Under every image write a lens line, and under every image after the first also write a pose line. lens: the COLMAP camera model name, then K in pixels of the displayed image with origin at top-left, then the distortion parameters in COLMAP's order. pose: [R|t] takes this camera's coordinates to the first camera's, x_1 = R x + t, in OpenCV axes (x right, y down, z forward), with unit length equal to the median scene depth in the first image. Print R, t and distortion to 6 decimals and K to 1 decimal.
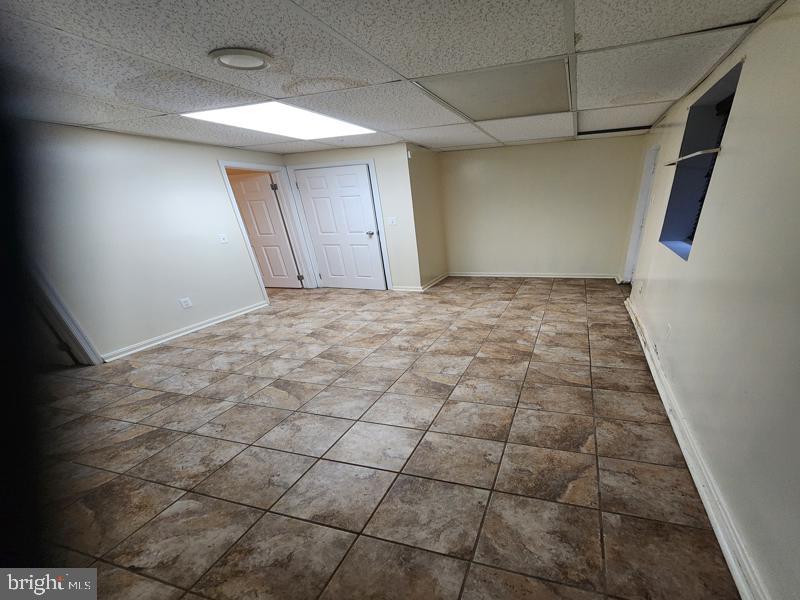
lens RADIAL K [[320.6, 0, 419.2], [0, 320.6, 295.6], [0, 0, 1]] dist [0.001790, 0.001008]
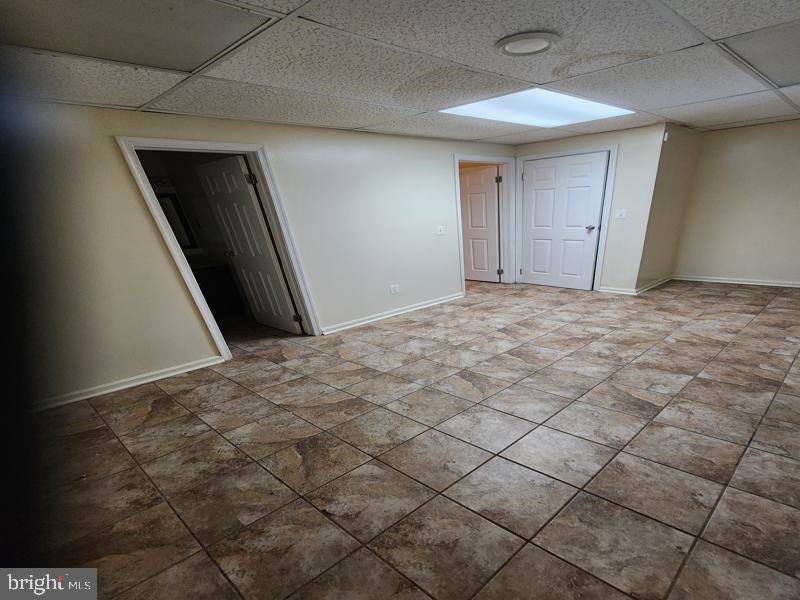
lens RADIAL K [[320.6, 0, 445.8], [0, 320.6, 297.2], [0, 0, 1]] dist [0.001790, 0.001008]
pose [[0.955245, 0.077512, -0.285481, -0.222971], [-0.077112, 0.996942, 0.012659, 0.020970], [0.285589, 0.009922, 0.958301, -0.001551]]
